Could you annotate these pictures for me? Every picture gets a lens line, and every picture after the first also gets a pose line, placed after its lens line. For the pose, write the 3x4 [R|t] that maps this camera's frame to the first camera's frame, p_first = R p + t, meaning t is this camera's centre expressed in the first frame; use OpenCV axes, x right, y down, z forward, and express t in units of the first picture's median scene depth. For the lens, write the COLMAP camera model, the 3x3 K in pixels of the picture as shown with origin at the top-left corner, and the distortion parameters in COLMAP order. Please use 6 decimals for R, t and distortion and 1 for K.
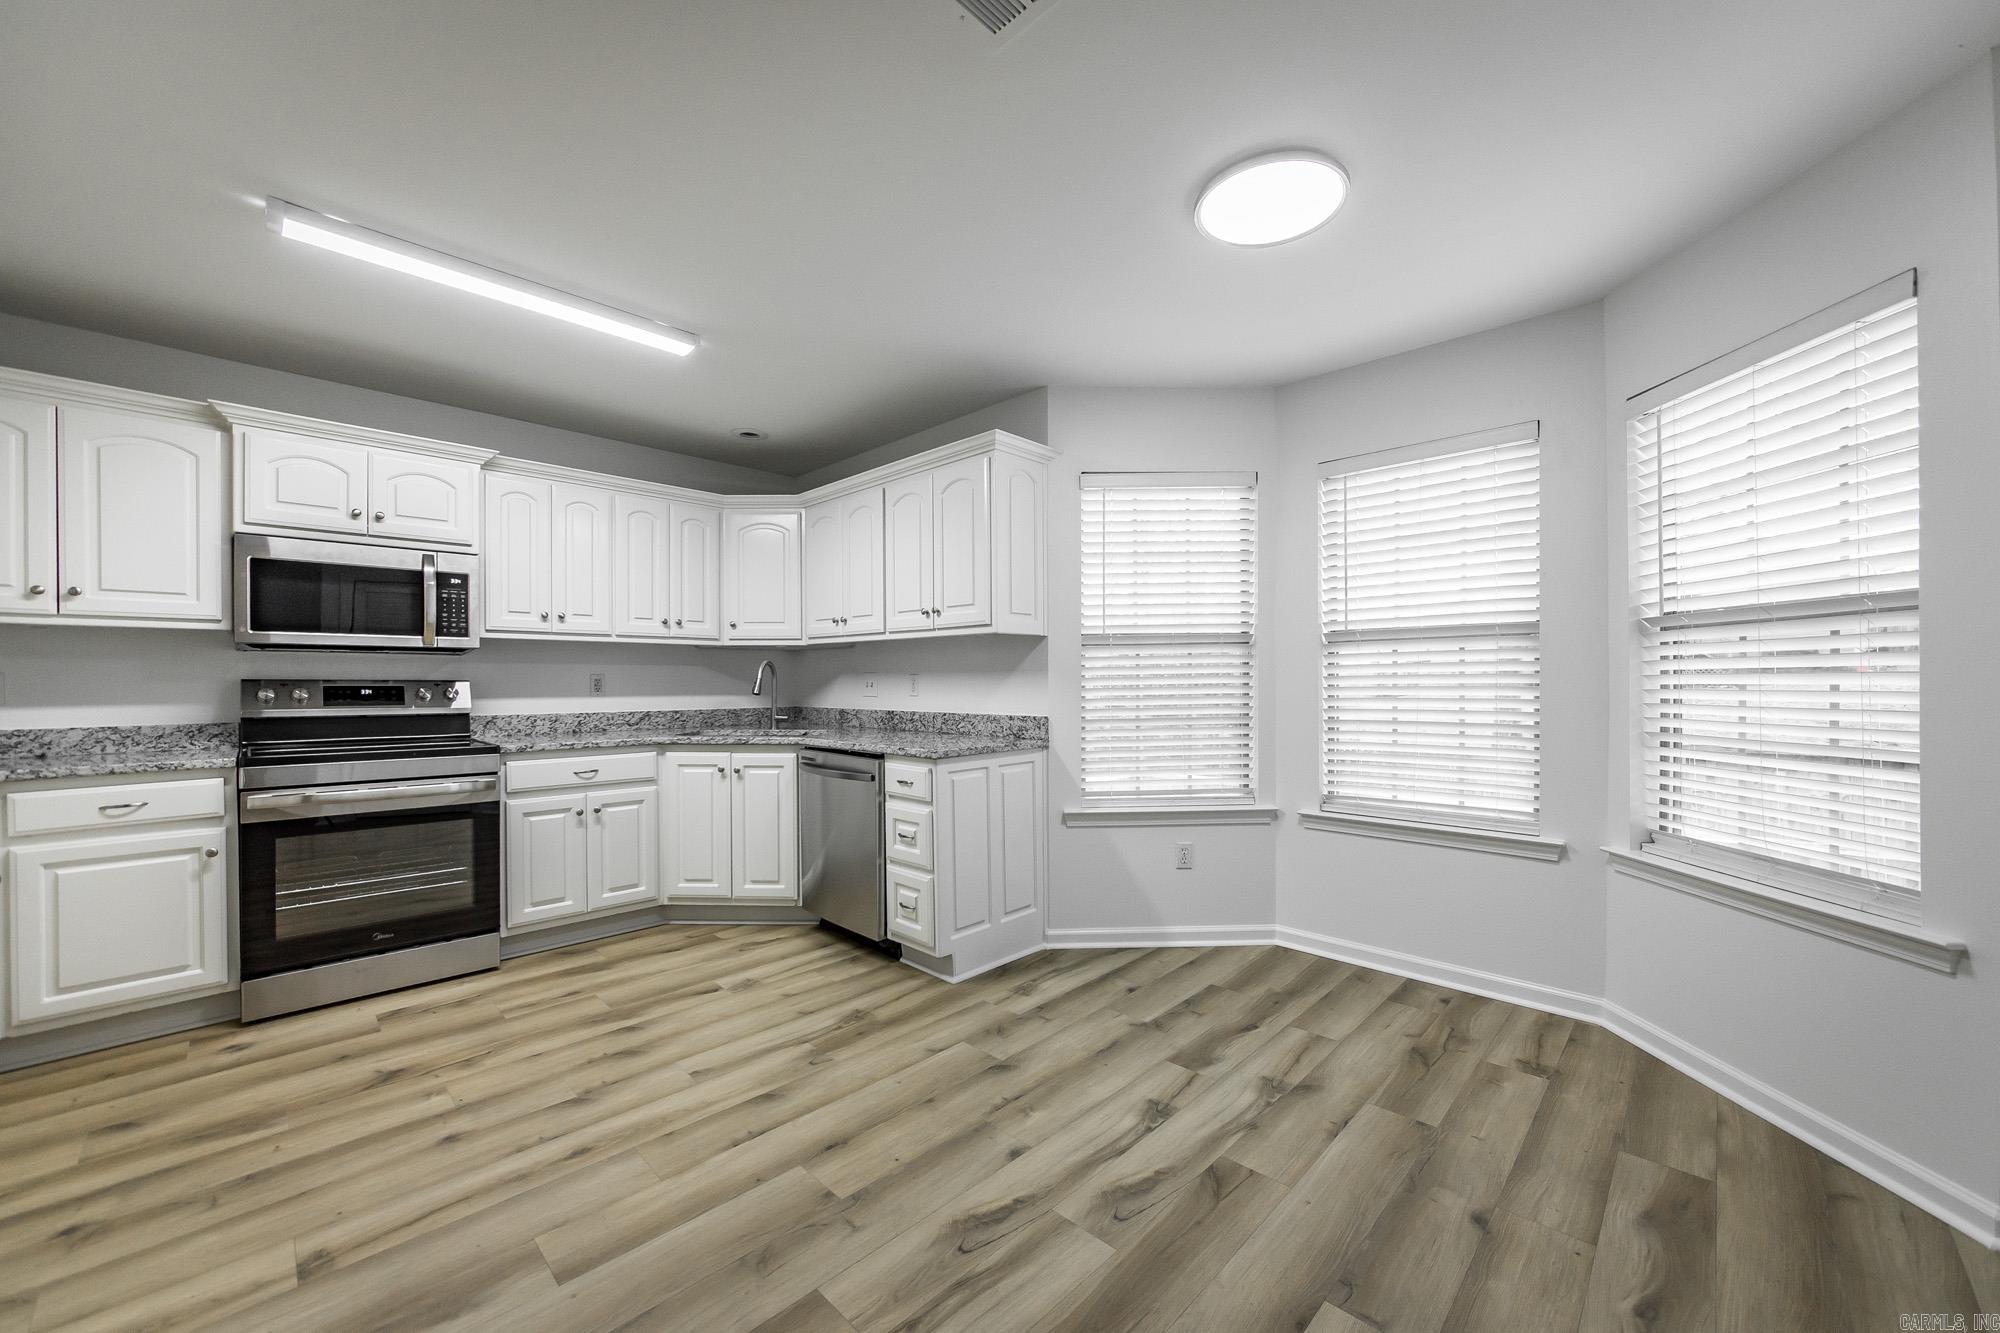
lens RADIAL K [[726.0, 0, 1006.8], [0, 726.0, 685.6], [0, 0, 1]] dist [-0.009606, 0.003156]
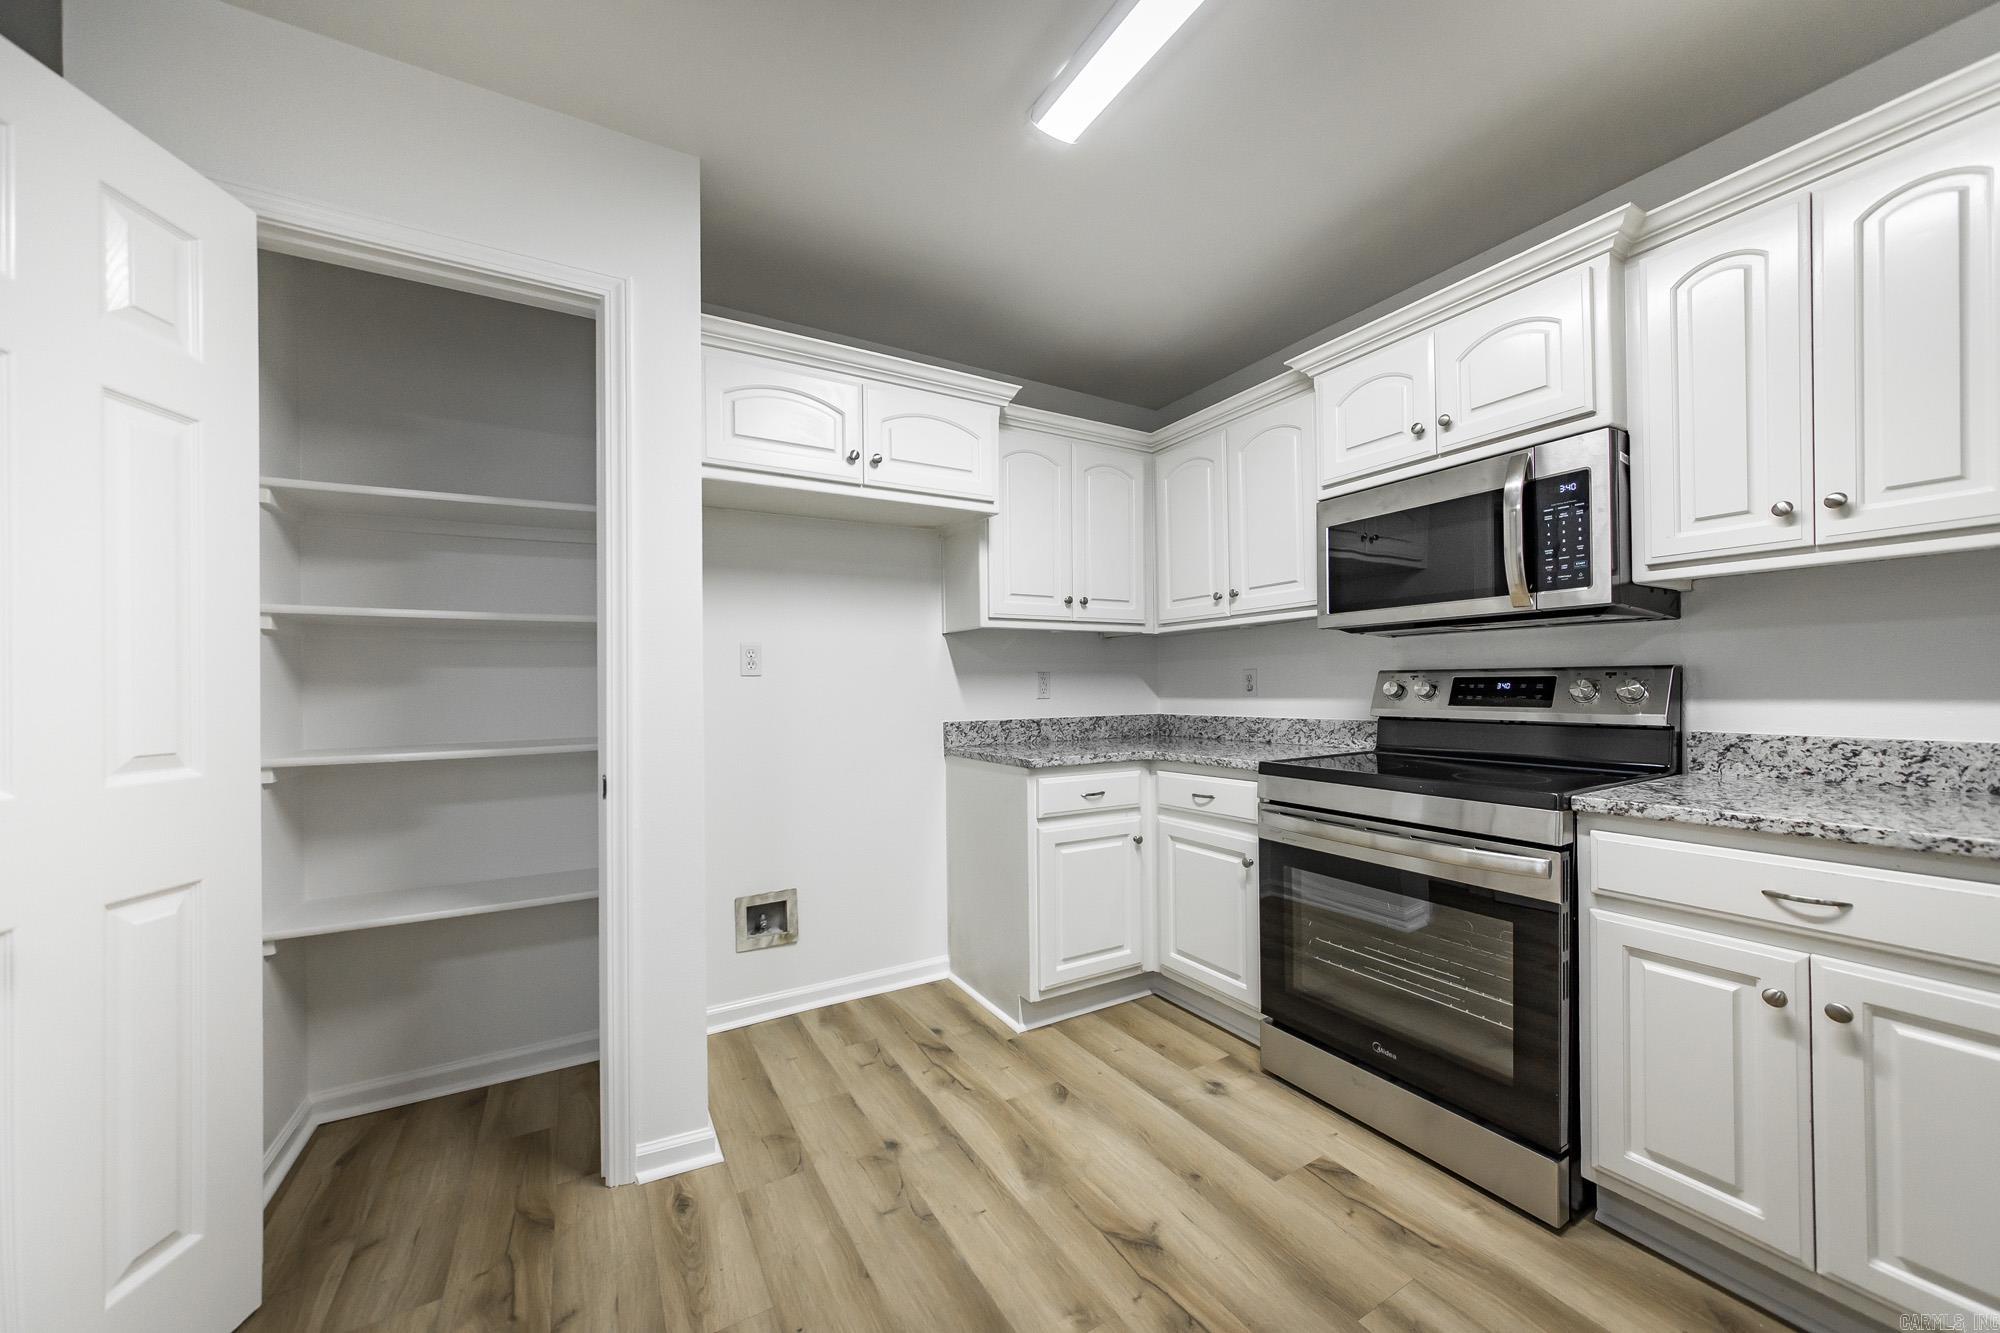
lens RADIAL K [[726.0, 0, 1006.8], [0, 726.0, 685.6], [0, 0, 1]] dist [-0.009606, 0.003156]
pose [[-0.276835, 0.004793, -0.960906, -0.117359], [0.008864, 0.999958, 0.002434, 0.002762], [0.960877, -0.007844, -0.276865, 0.802537]]
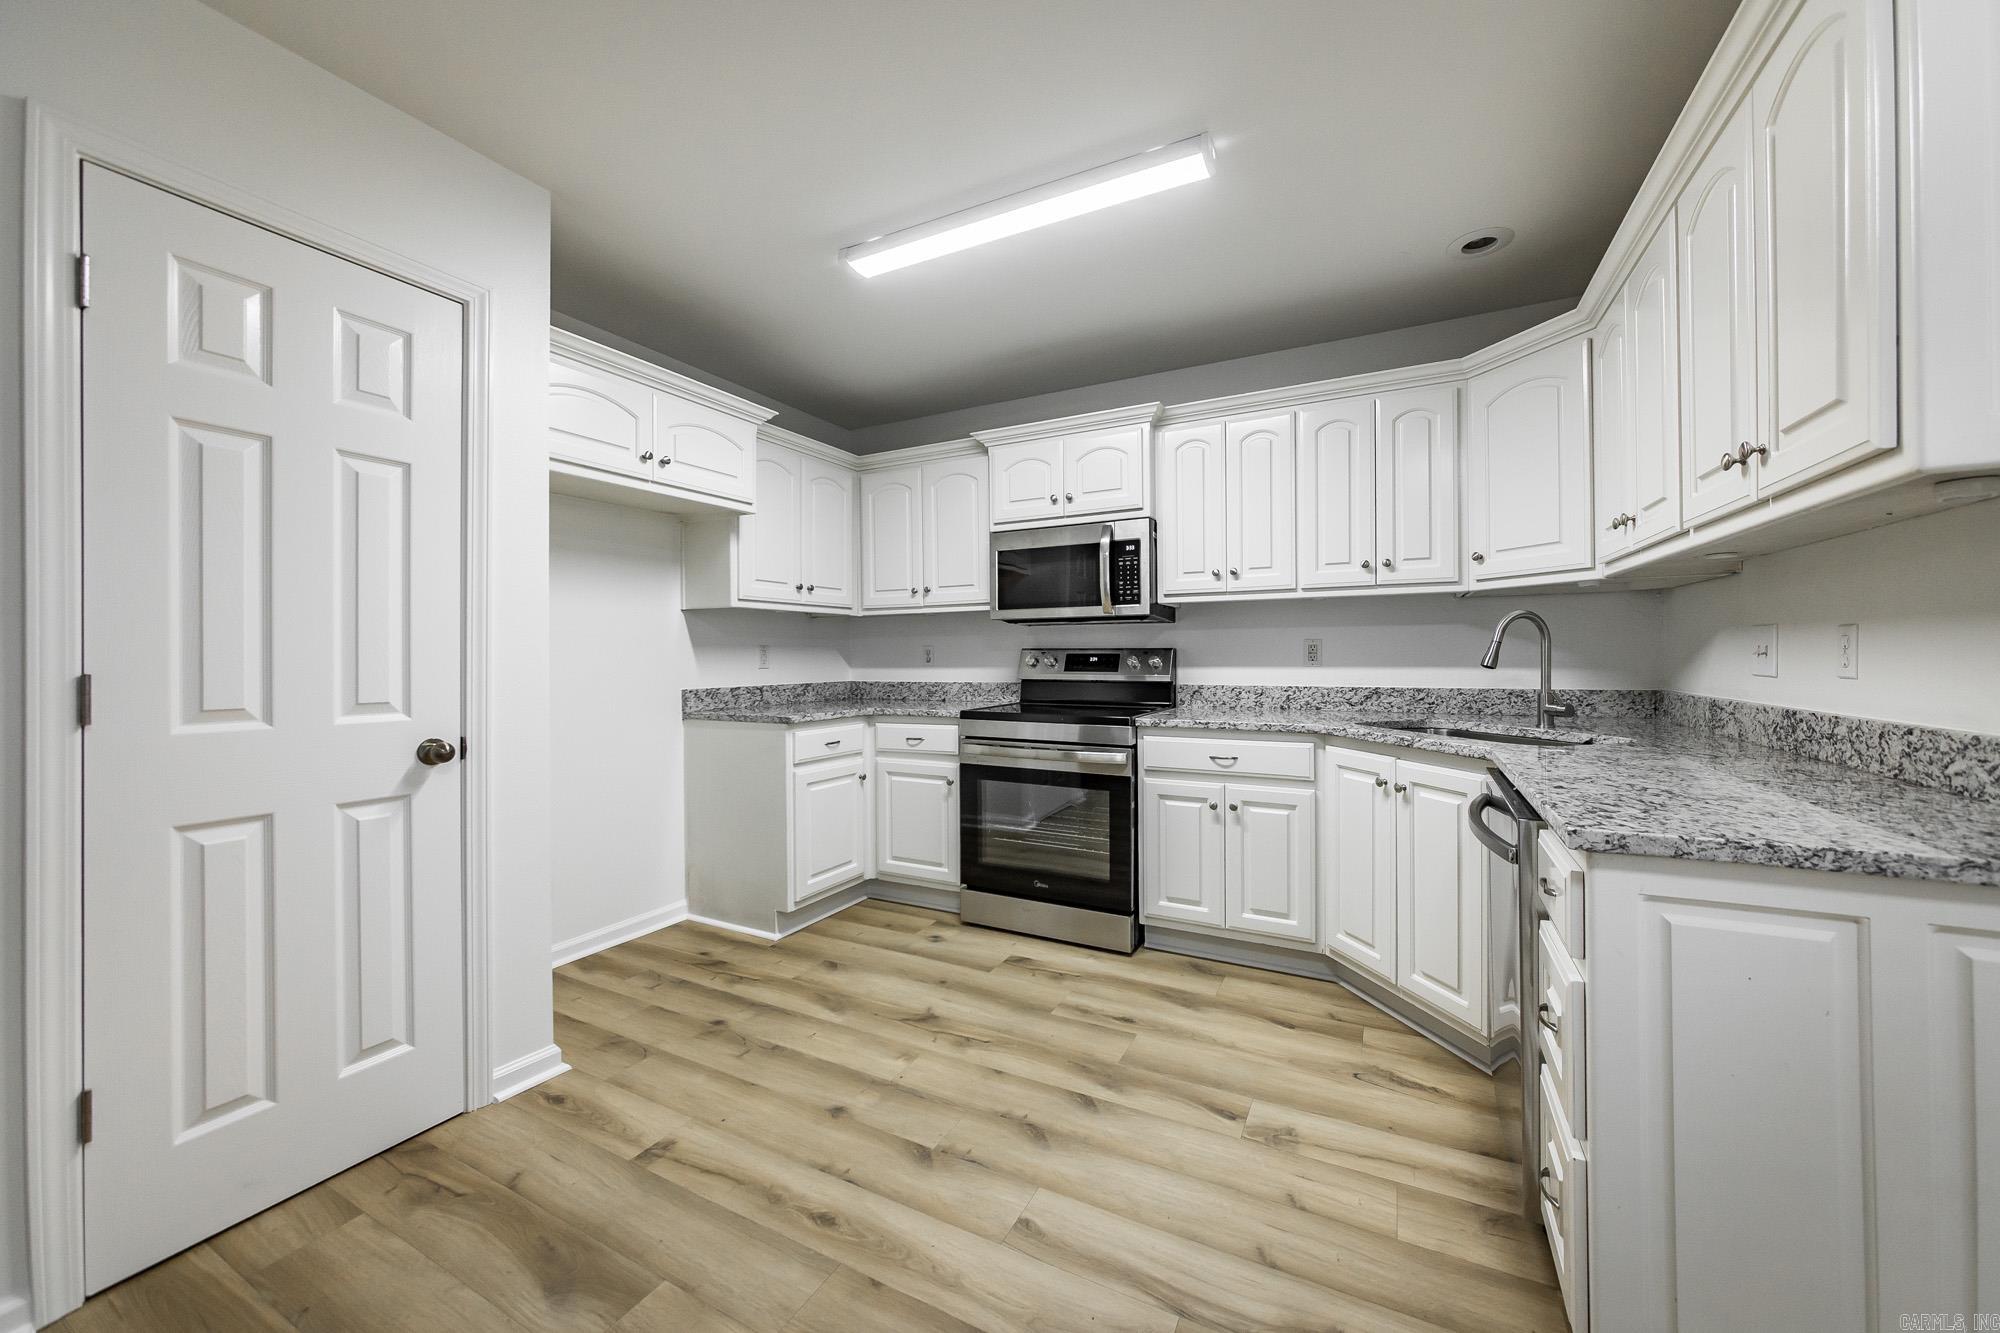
lens RADIAL K [[740.9, 0, 1029.1], [0, 740.9, 657.0], [0, 0, 1]] dist [-0.002103, -0.000141]
pose [[0.300435, 0.003496, -0.953796, 0.177766], [0.001029, 0.999992, 0.003990, 0.000833], [0.953802, -0.002180, 0.300428, 0.612259]]
